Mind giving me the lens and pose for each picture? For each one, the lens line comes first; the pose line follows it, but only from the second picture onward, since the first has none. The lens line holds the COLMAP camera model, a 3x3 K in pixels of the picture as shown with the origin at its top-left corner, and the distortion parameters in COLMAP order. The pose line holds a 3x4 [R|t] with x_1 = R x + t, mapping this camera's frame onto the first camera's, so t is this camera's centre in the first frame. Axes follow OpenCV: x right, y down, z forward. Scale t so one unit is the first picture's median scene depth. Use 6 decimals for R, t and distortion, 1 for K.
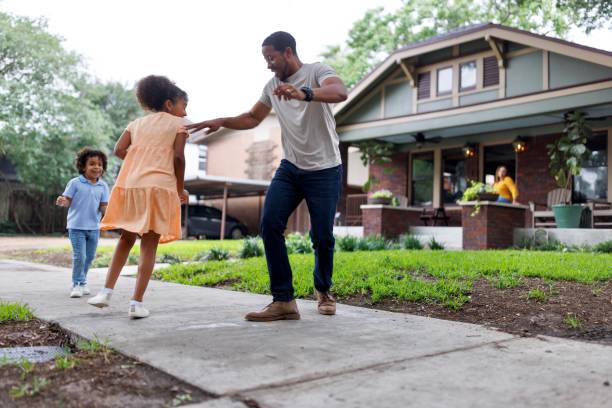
lens RADIAL K [[560.5, 0, 306.0], [0, 560.5, 204.0], [0, 0, 1]] dist [-0.002602, -0.014498]
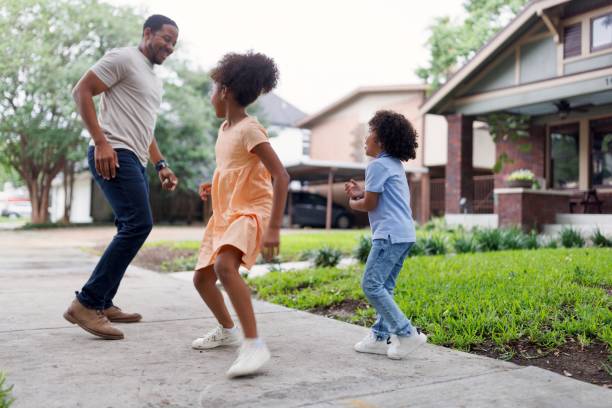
lens RADIAL K [[560.5, 0, 306.0], [0, 560.5, 204.0], [0, 0, 1]] dist [-0.002602, -0.014498]
pose [[0.983014, -0.013974, -0.183000, -0.021166], [0.018893, 0.999505, 0.025165, -0.001935], [0.182557, -0.028195, 0.982791, 0.110553]]
